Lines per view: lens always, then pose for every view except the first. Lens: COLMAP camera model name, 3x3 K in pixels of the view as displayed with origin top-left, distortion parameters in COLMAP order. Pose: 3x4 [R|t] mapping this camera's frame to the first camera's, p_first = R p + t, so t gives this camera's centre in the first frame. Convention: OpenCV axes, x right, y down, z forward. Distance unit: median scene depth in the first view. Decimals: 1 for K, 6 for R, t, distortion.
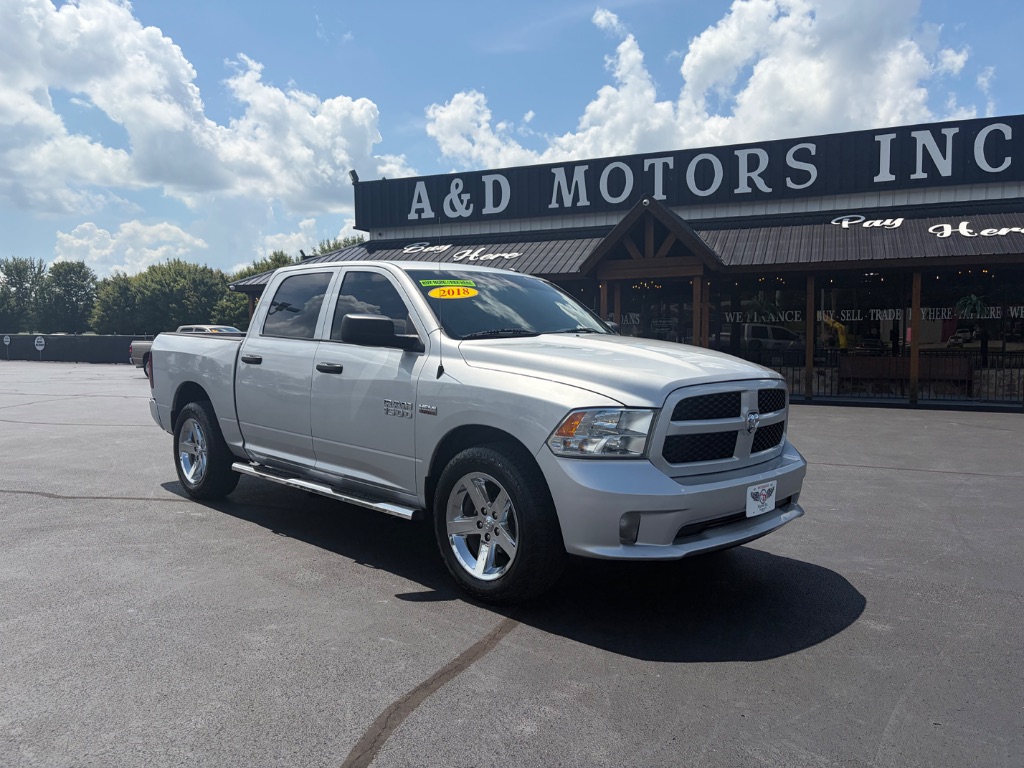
lens RADIAL K [[775.3, 0, 515.8], [0, 775.3, 382.7], [0, 0, 1]] dist [0.057793, -0.069772]
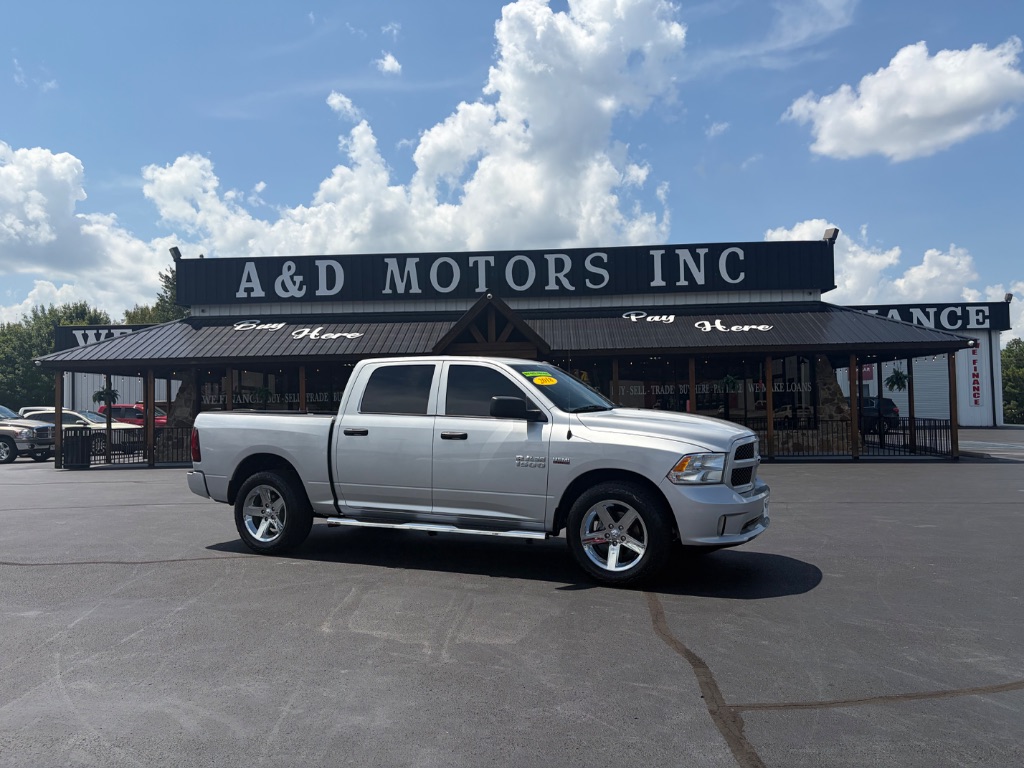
lens RADIAL K [[775.3, 0, 515.8], [0, 775.3, 382.7], [0, 0, 1]] dist [0.057793, -0.069772]
pose [[0.939443, -0.000250, 0.342704, -0.158442], [0.031908, 0.995720, -0.086742, 0.002658], [-0.341215, 0.092425, 0.935430, -0.081681]]
